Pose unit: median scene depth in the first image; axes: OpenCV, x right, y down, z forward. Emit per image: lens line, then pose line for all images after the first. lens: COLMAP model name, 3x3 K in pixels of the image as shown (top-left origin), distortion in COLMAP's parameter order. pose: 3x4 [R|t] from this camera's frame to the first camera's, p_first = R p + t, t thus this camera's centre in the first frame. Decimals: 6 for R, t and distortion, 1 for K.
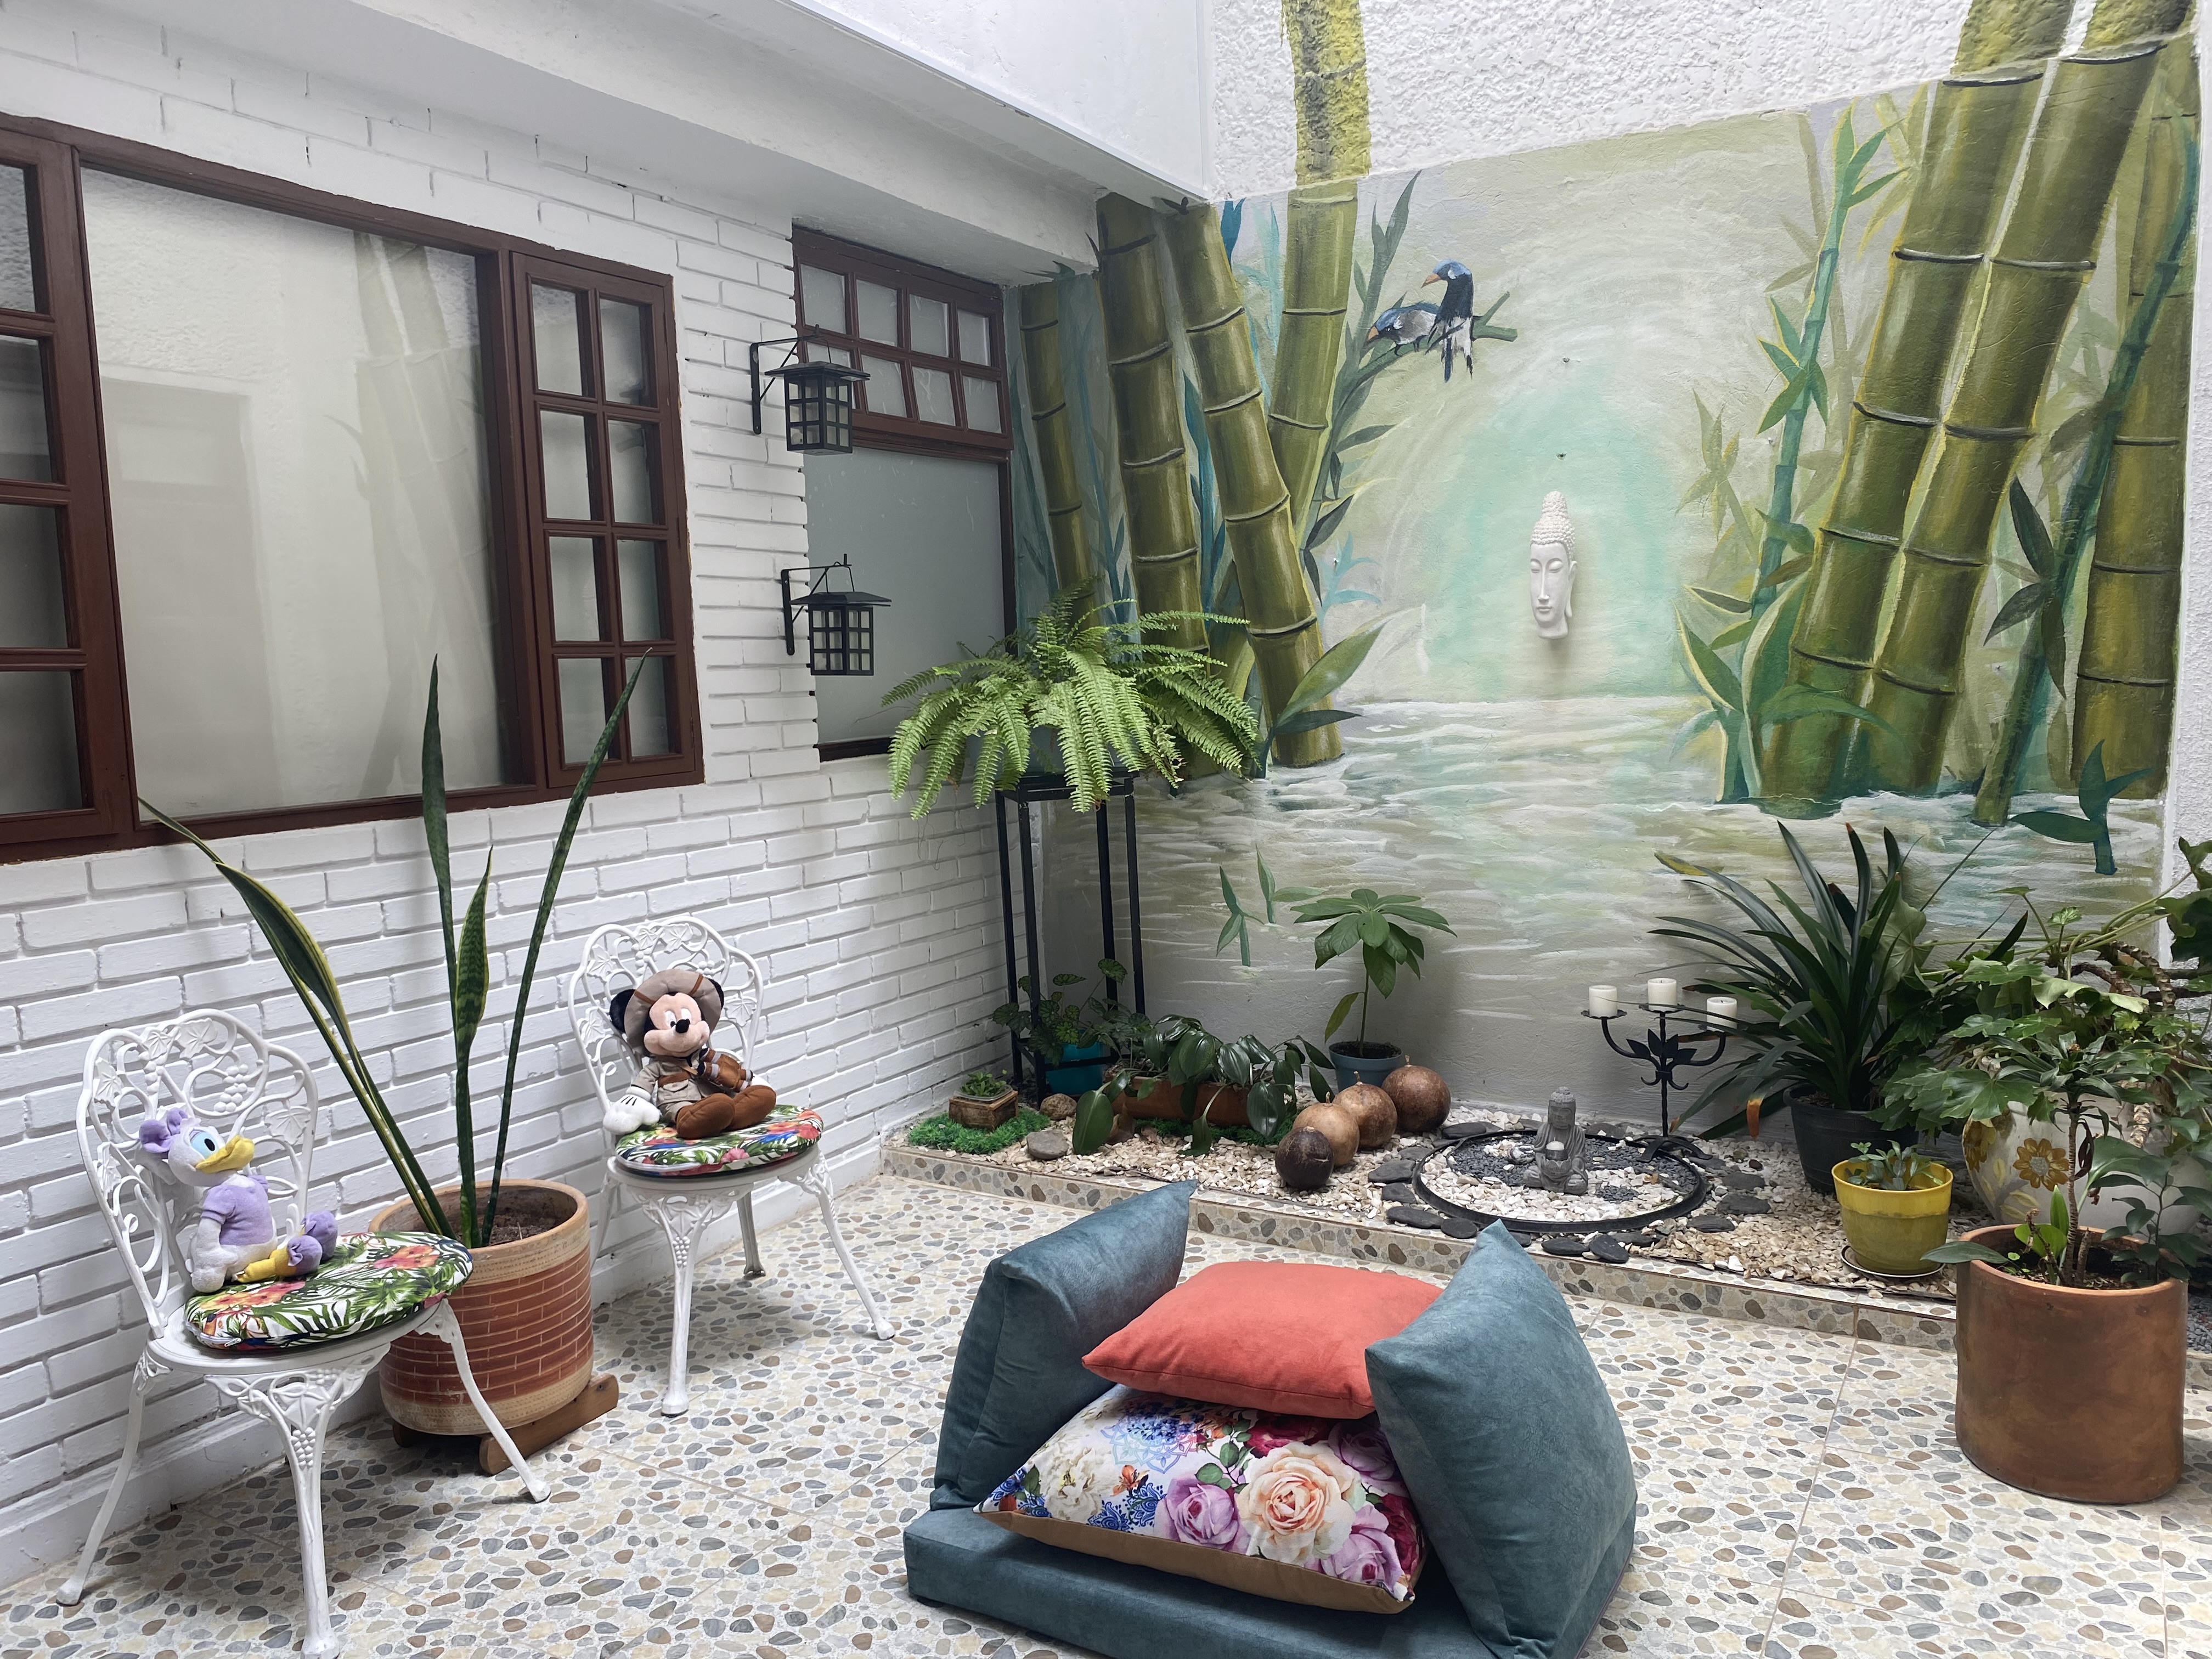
lens RADIAL K [[1679.7, 0, 1106.0], [0, 1679.7, 829.5], [0, 0, 1]] dist [0.001500, -0.012543]
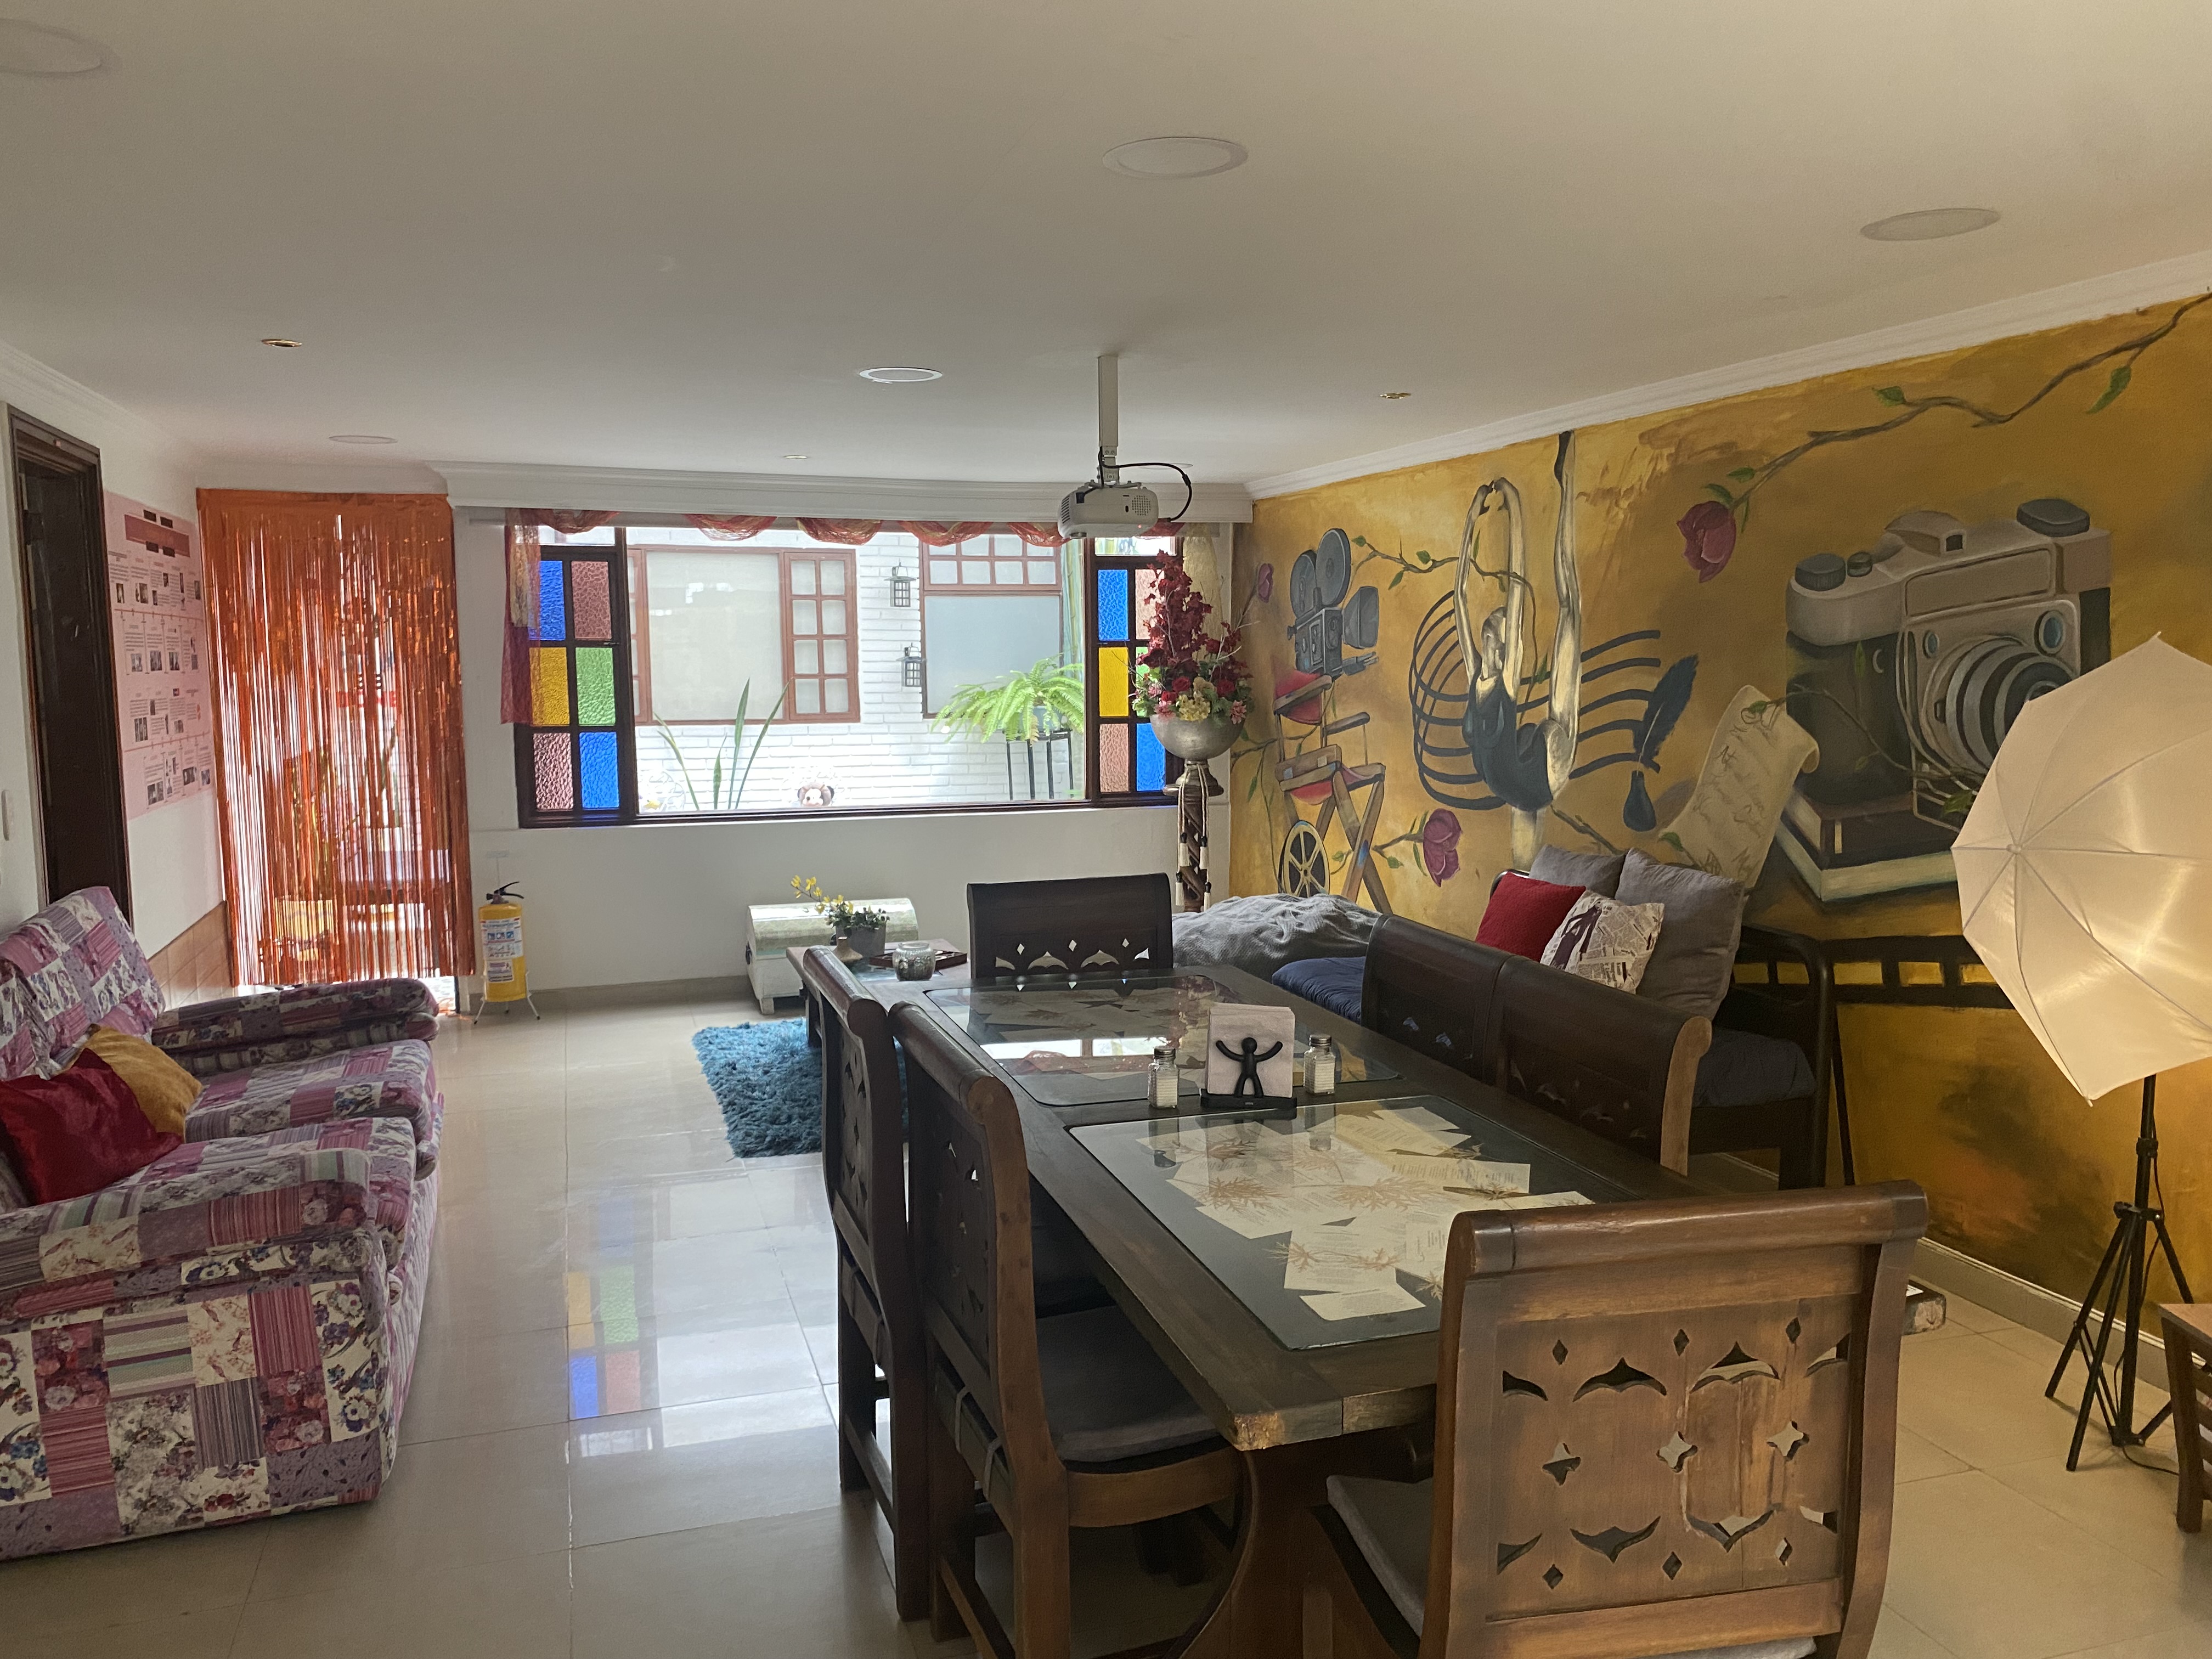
lens RADIAL K [[1679.7, 0, 1106.0], [0, 1679.7, 829.5], [0, 0, 1]] dist [0.001500, -0.012543]
pose [[0.747766, 0.114966, -0.653933, 1.958309], [-0.088972, 0.993363, 0.072902, -0.093074], [0.657974, 0.003668, 0.753031, -0.871110]]
